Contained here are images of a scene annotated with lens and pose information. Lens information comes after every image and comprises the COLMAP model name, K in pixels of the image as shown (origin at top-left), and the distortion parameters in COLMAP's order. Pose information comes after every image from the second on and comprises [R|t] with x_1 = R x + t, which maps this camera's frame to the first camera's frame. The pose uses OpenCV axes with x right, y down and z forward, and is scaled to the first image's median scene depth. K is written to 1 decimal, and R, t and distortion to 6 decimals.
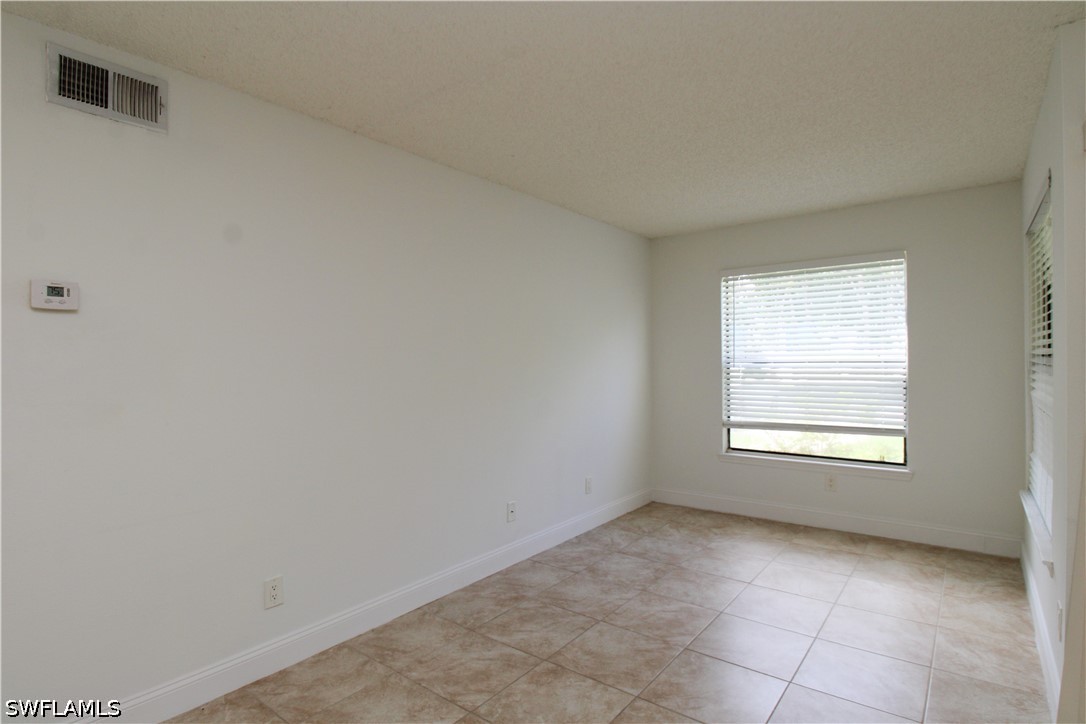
lens RADIAL K [[563.4, 0, 563.9], [0, 563.4, 356.8], [0, 0, 1]] dist [-0.000471, -0.013978]
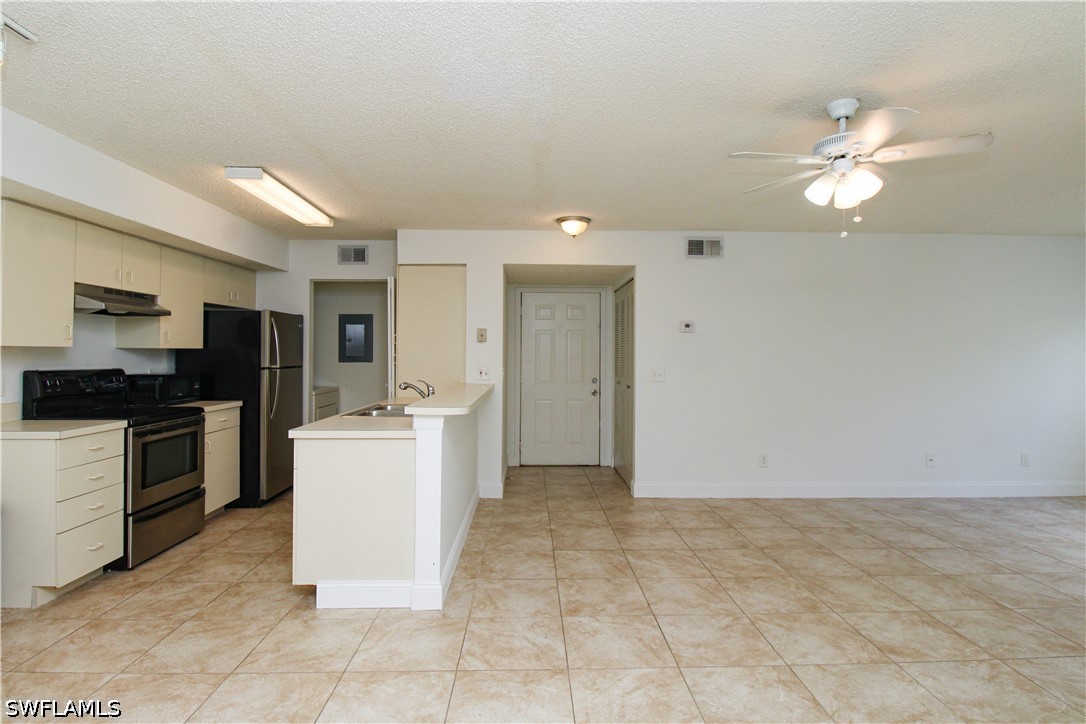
lens RADIAL K [[518.1, 0, 544.9], [0, 518.1, 343.7], [0, 0, 1]] dist [0.002168, -0.011261]
pose [[0.604042, -0.003719, -0.796944, 0.428807], [-0.009272, 0.999889, -0.011694, 0.005203], [0.796899, 0.014453, 0.603940, -0.675973]]
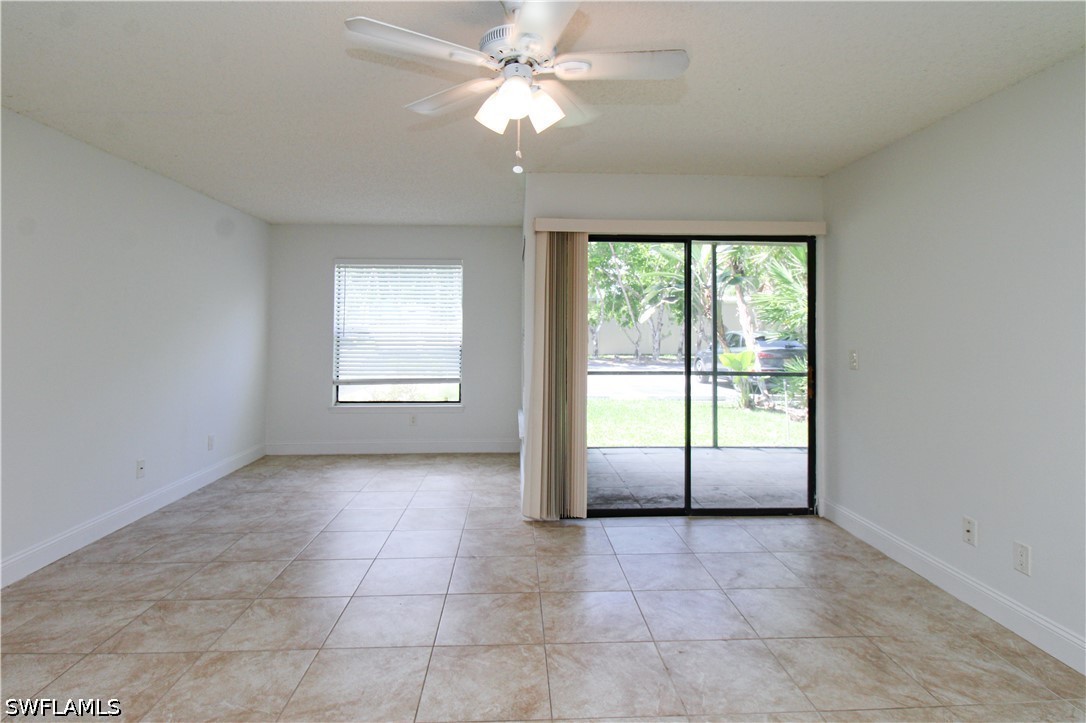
lens RADIAL K [[563.0, 0, 534.6], [0, 563.0, 312.1], [0, 0, 1]] dist [-0.000103, -0.014323]
pose [[0.786226, 0.034163, 0.616994, -0.203805], [-0.014803, 0.999225, -0.036464, 0.005149], [-0.617762, 0.019536, 0.786123, -0.368585]]
